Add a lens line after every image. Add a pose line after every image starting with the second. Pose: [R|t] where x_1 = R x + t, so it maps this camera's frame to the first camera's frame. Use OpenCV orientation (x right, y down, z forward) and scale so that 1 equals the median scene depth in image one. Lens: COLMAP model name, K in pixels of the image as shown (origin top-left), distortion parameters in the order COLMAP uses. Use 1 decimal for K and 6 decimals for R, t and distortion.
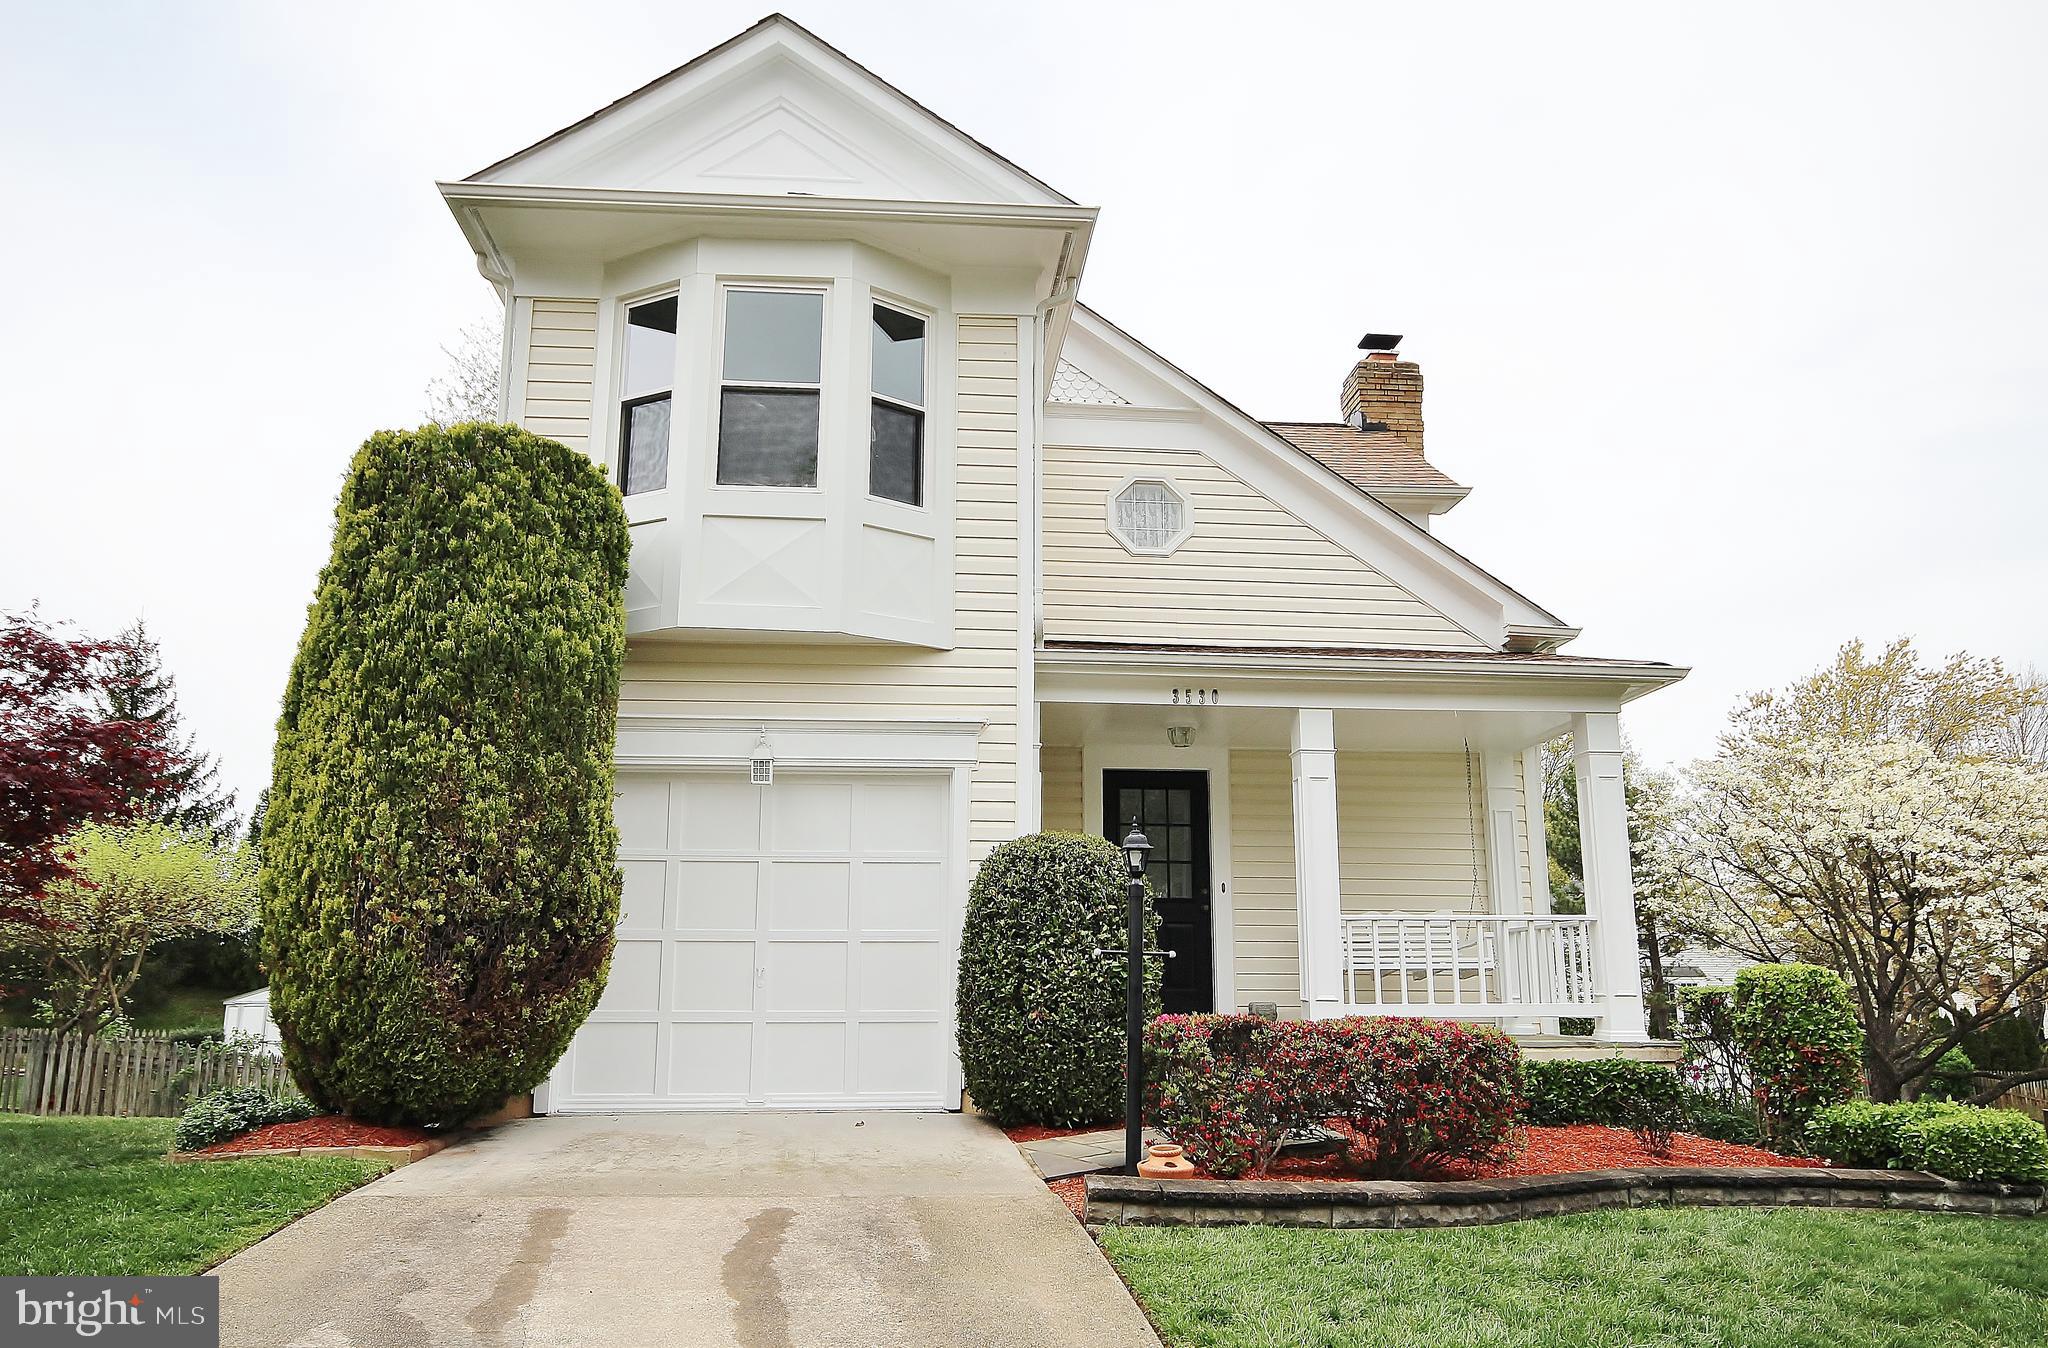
lens RADIAL K [[1528.4, 0, 1018.1], [0, 1528.4, 667.4], [0, 0, 1]] dist [0.012907, 0.004590]
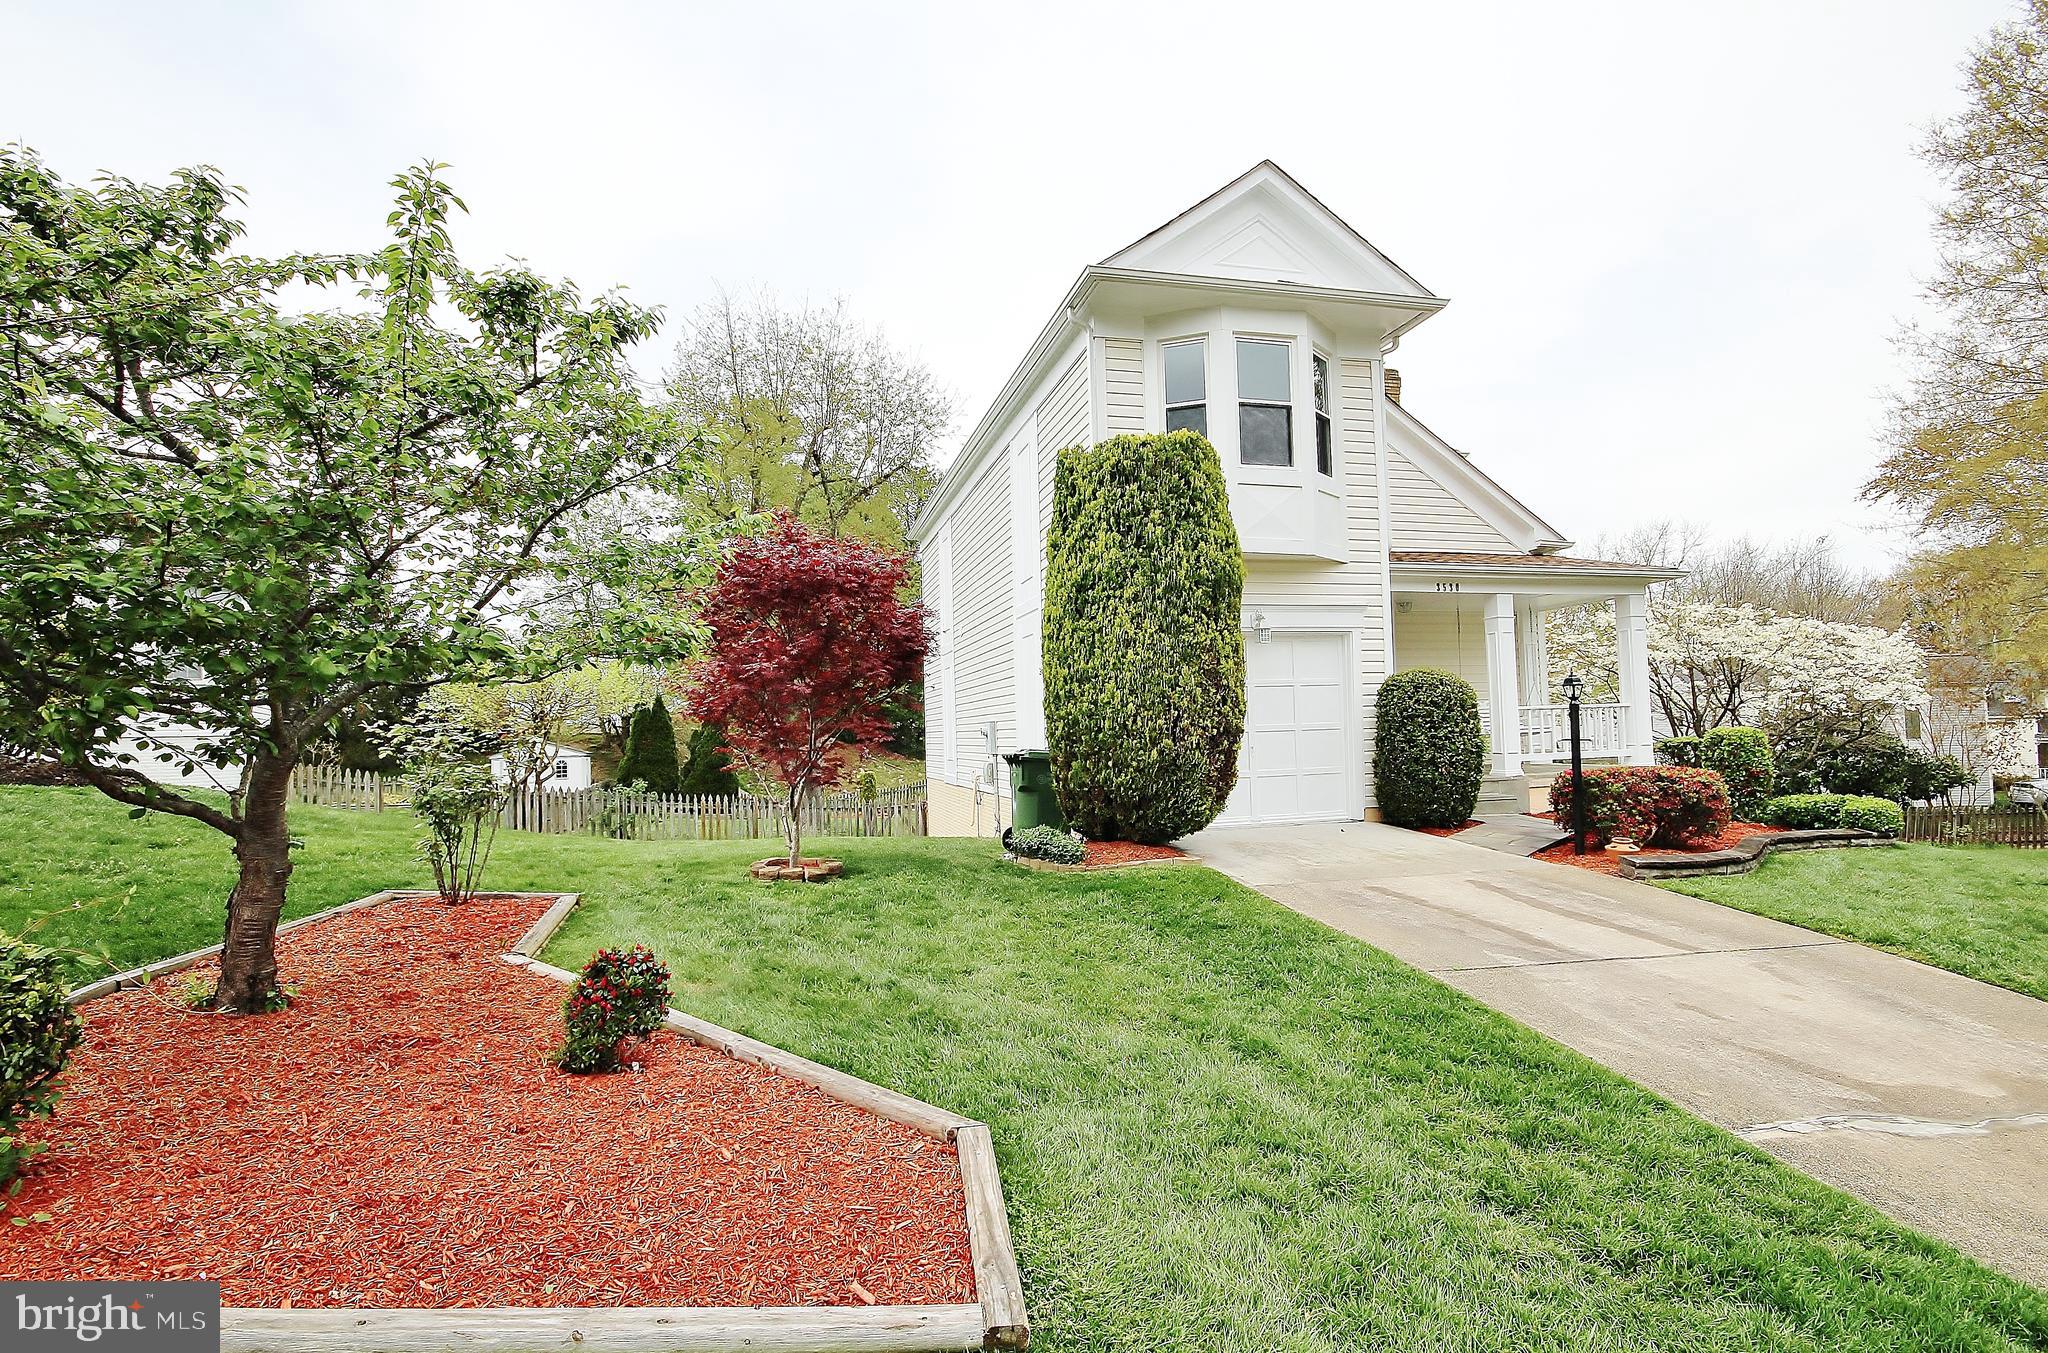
lens RADIAL K [[958.5, 0, 1025.0], [0, 958.5, 685.9], [0, 0, 1]] dist [-0.007995, 0.000528]
pose [[0.985405, -0.019656, 0.169089, -0.586831], [-0.008749, 0.986150, 0.165626, -0.050059], [-0.170003, -0.164688, 0.971585, -0.012302]]
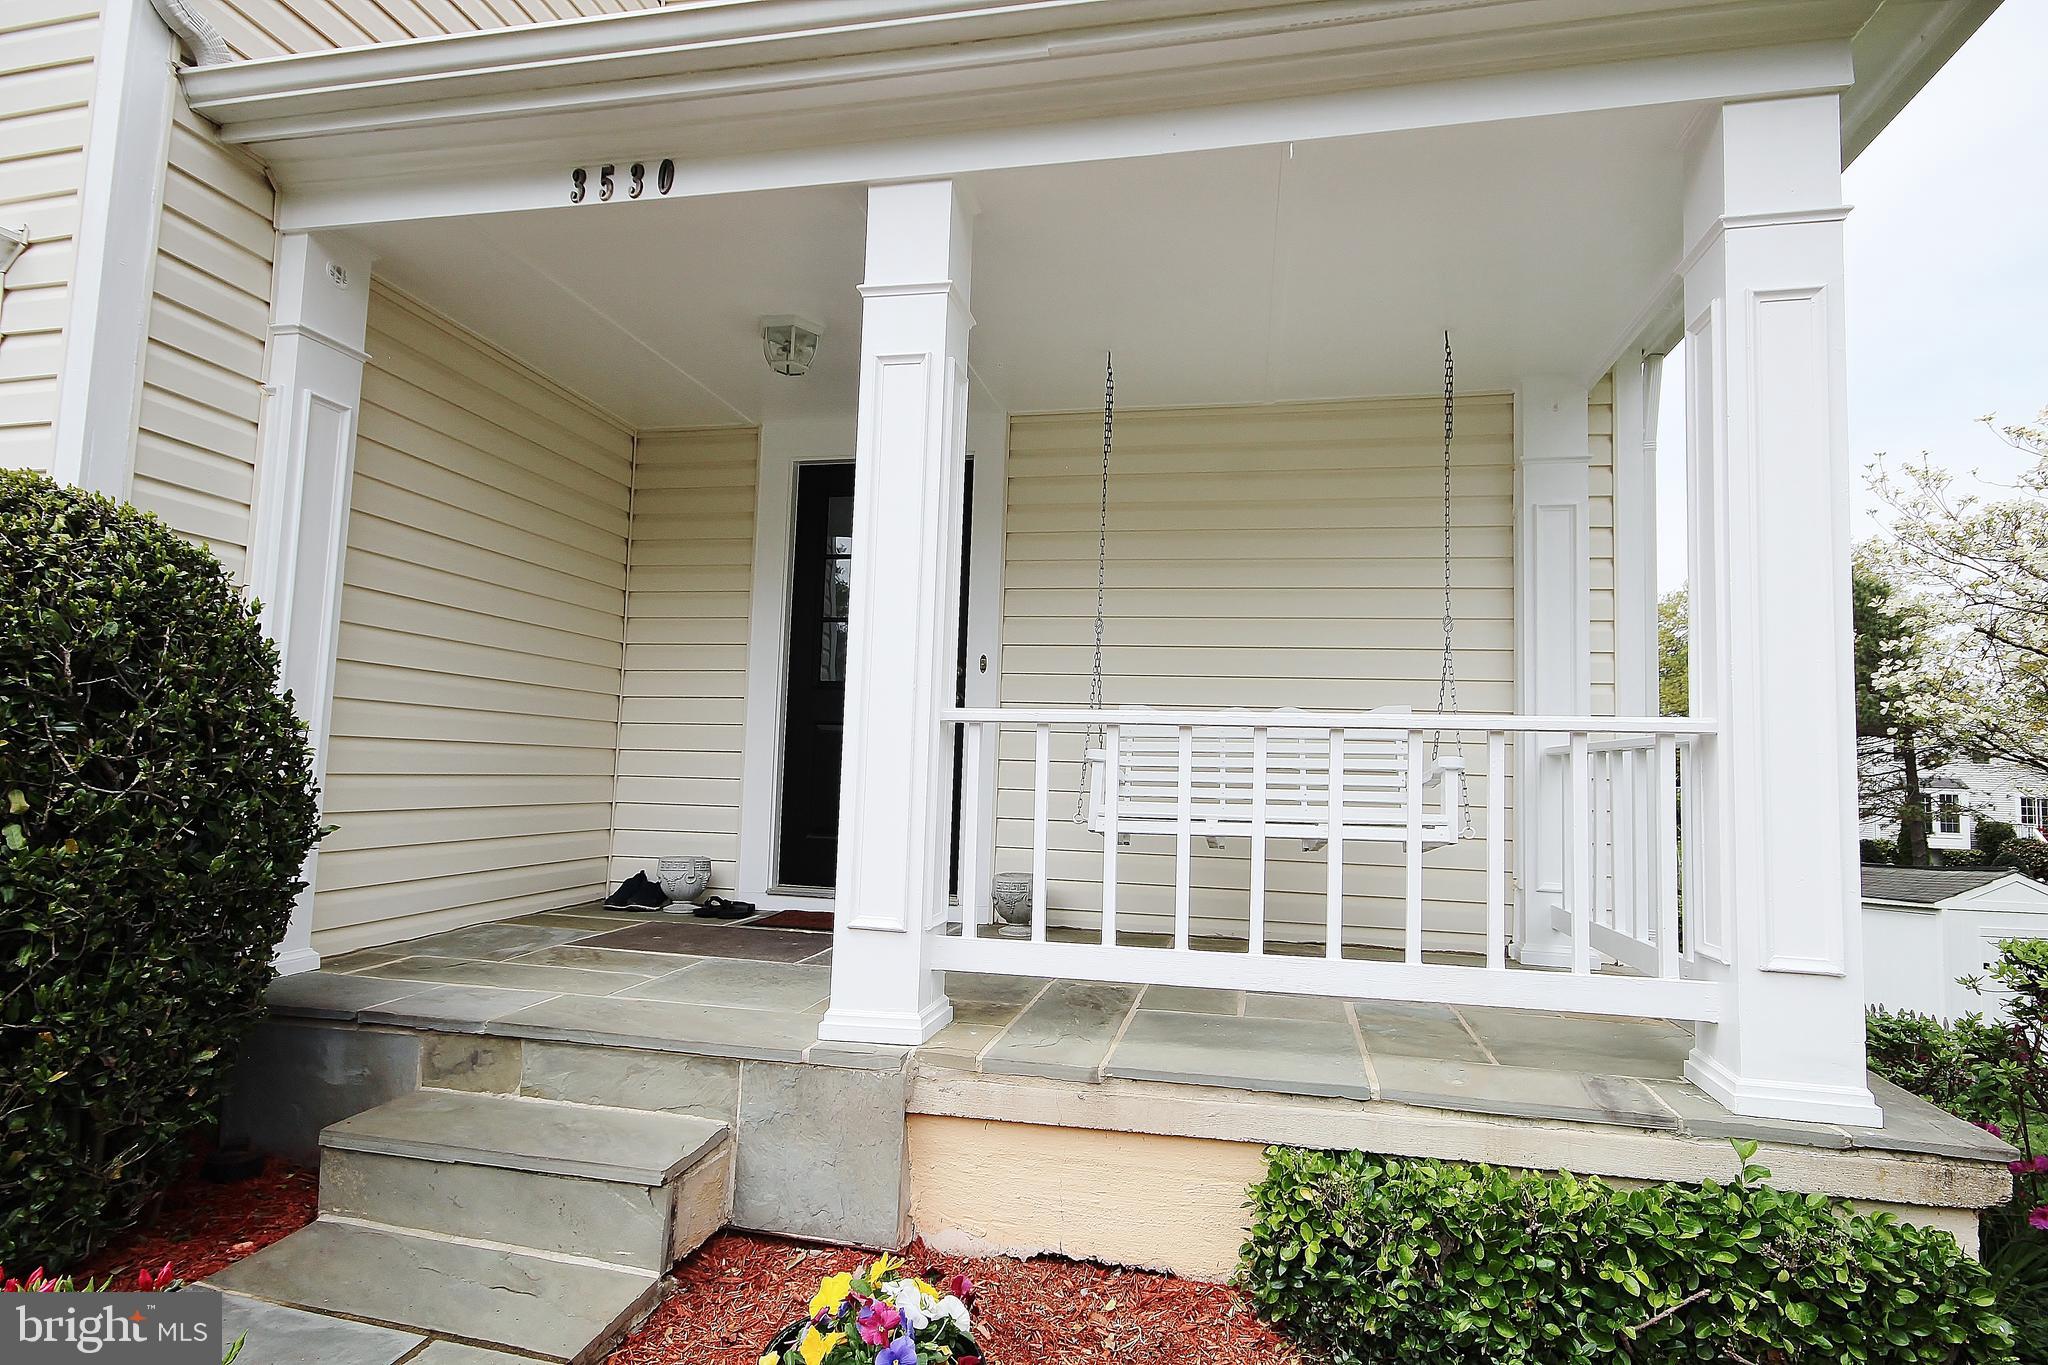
lens RADIAL K [[1058.0, 0, 1013.7], [0, 1058.0, 680.9], [0, 0, 1]] dist [-0.005499, 0.000027]
pose [[0.950124, 0.003774, -0.311849, 0.323626], [0.035001, 0.992320, 0.118646, 0.128823], [0.309902, -0.123643, 0.942695, 0.786041]]
